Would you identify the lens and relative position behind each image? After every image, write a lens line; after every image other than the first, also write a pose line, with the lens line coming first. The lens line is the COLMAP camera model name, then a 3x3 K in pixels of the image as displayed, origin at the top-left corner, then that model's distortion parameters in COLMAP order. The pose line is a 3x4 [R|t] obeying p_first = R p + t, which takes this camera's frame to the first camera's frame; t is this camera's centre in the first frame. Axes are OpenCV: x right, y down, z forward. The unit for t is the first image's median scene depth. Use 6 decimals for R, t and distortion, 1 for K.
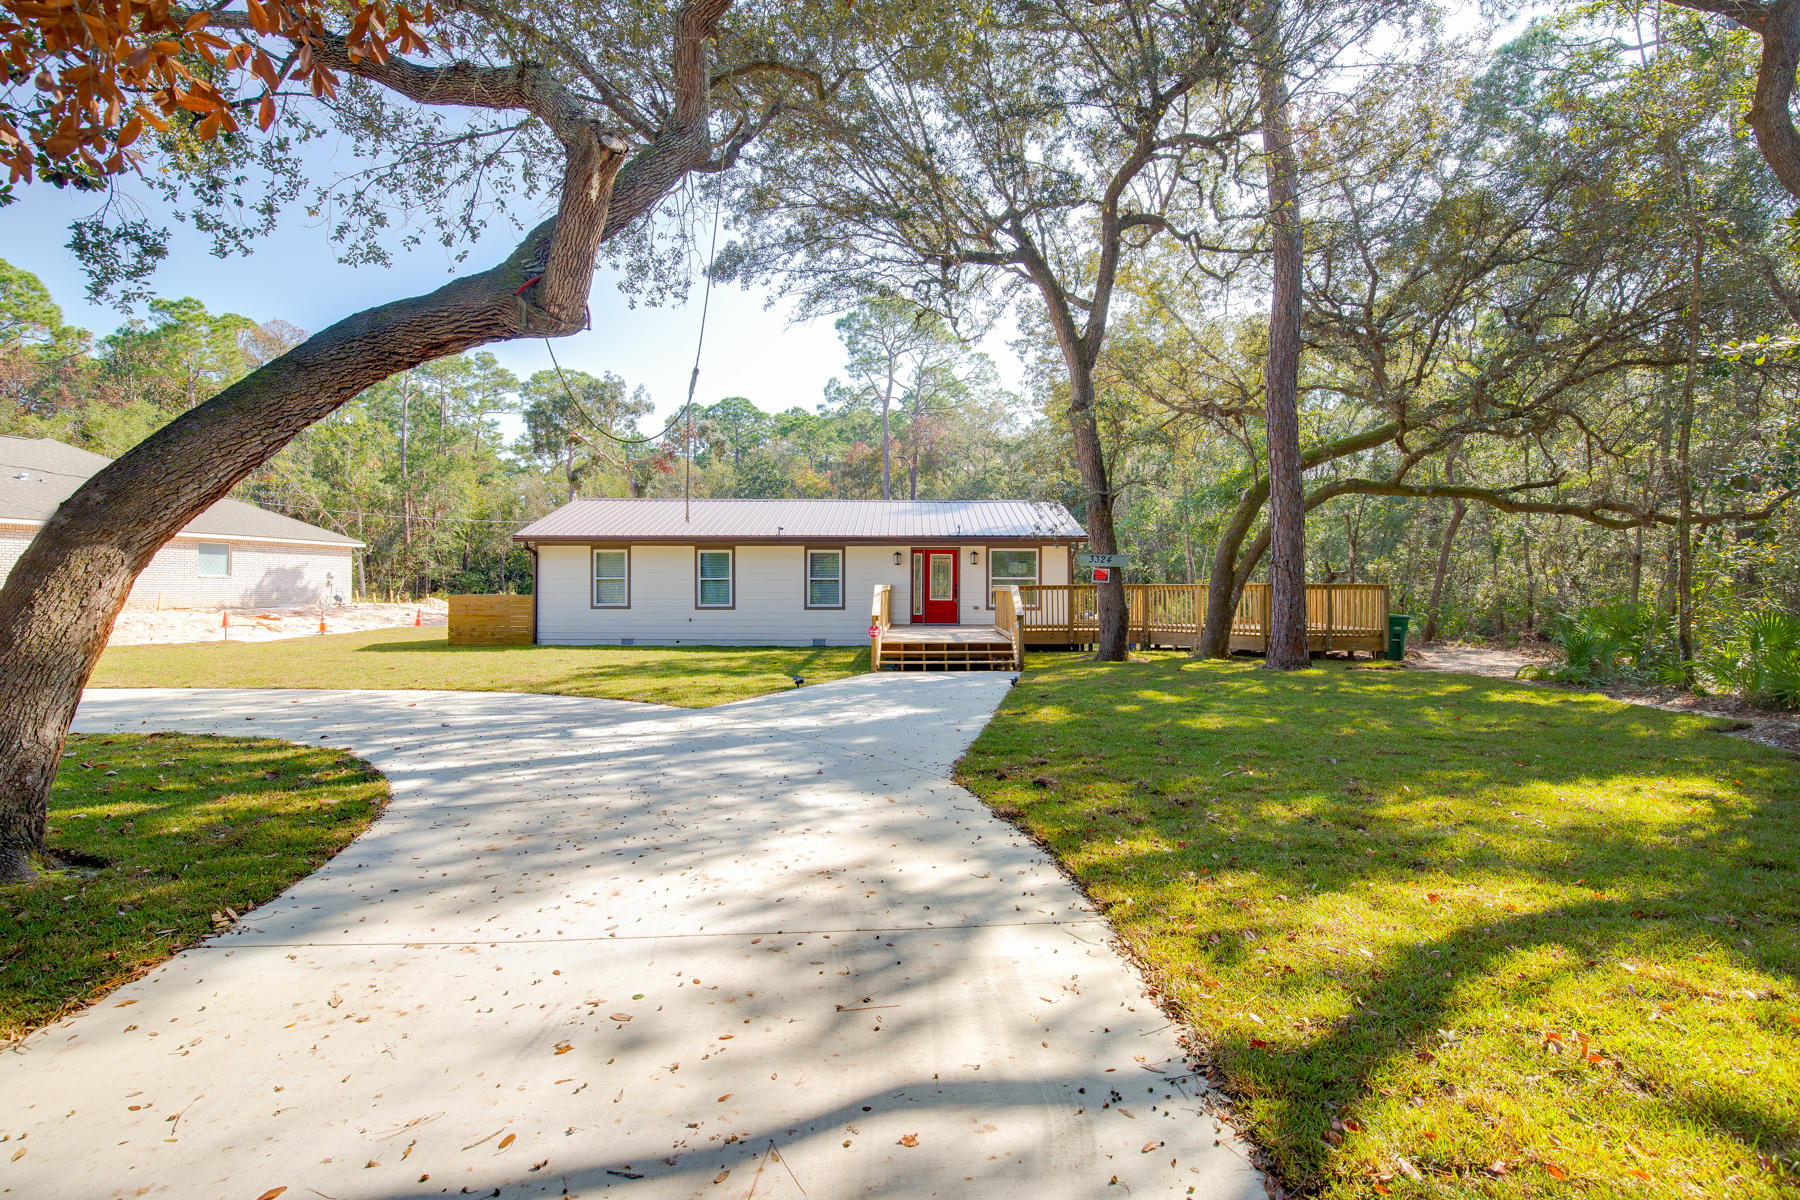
lens RADIAL K [[850.7, 0, 932.2], [0, 850.7, 599.7], [0, 0, 1]] dist [-0.011135, -0.000323]
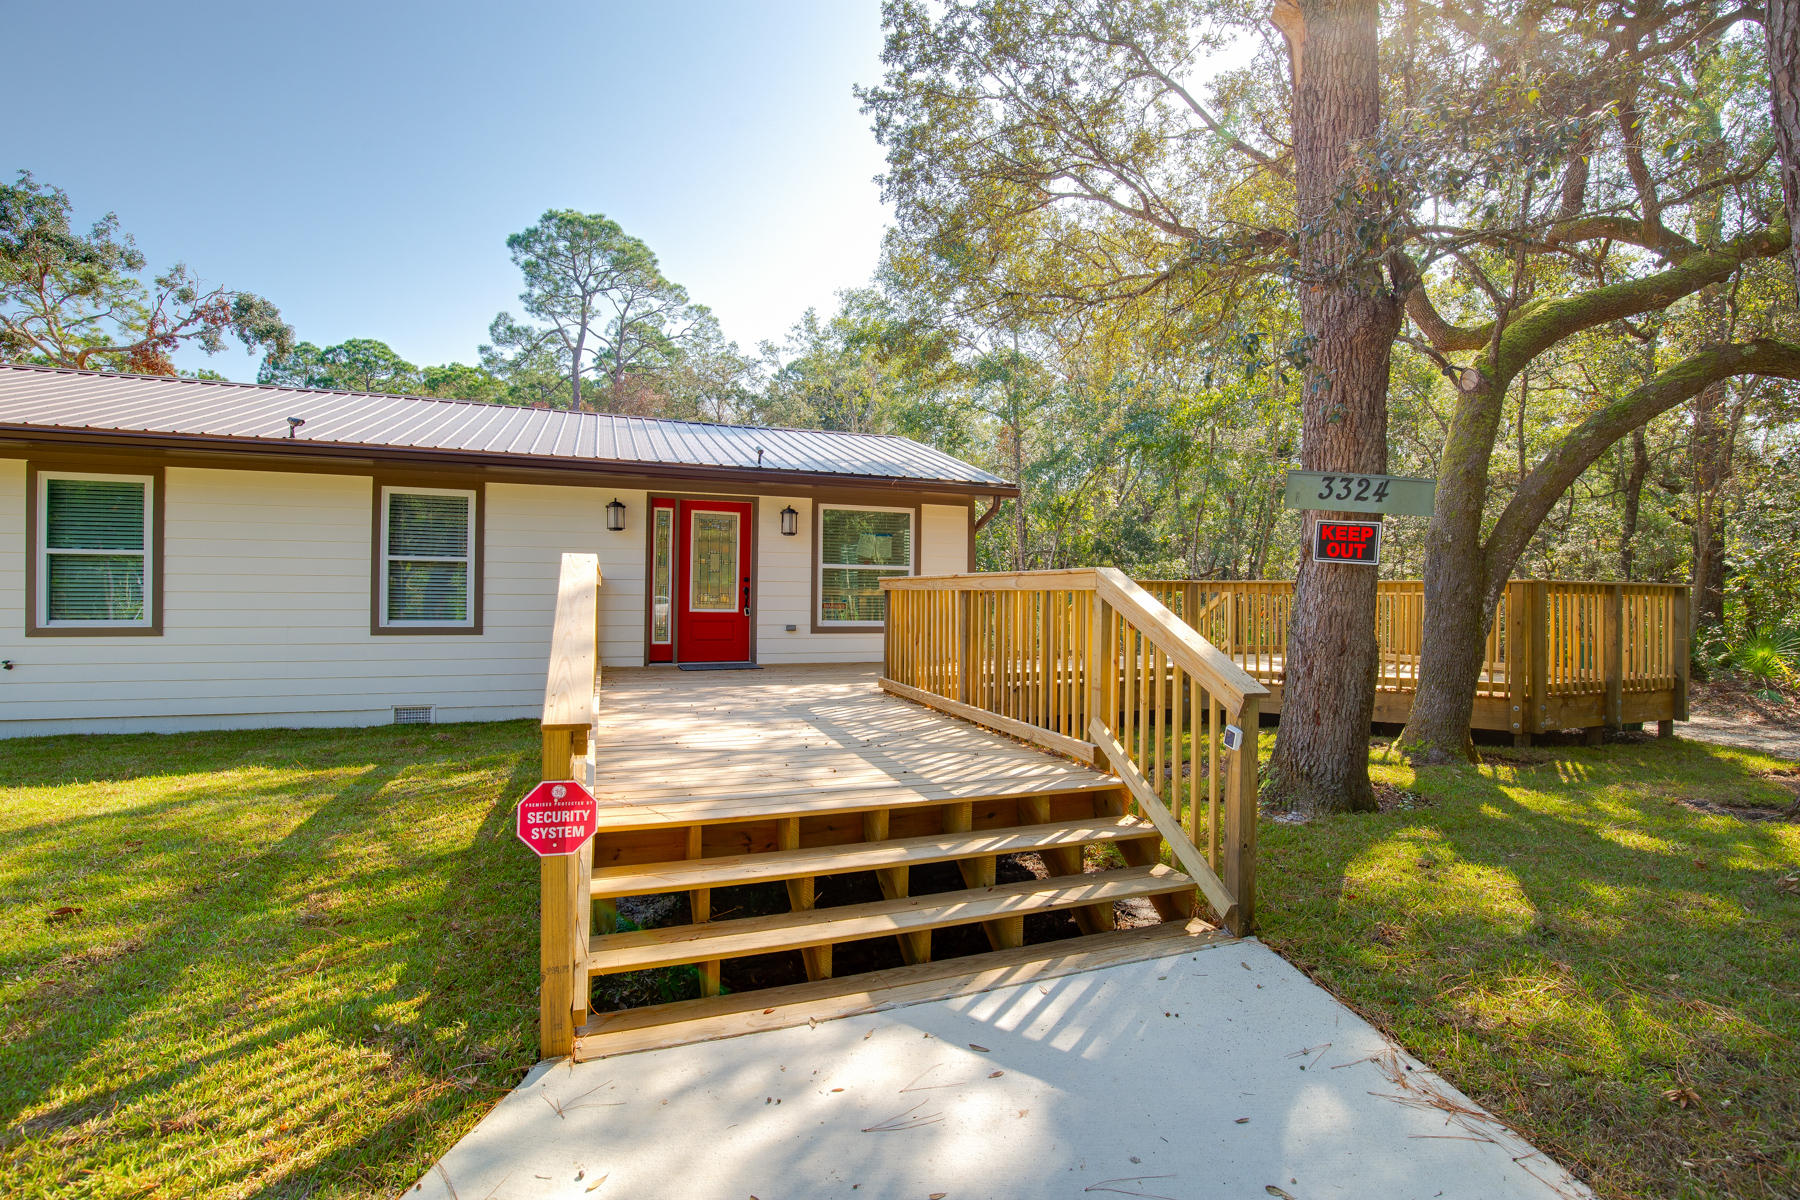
lens RADIAL K [[844.2, 0, 900.0], [0, 844.2, 581.7], [0, 0, 1]] dist [-0.014673, 0.000420]
pose [[0.949211, 0.014817, 0.314292, -0.013096], [-0.005885, 0.999552, -0.029349, -0.001059], [-0.314586, 0.026009, 0.948873, 0.189359]]
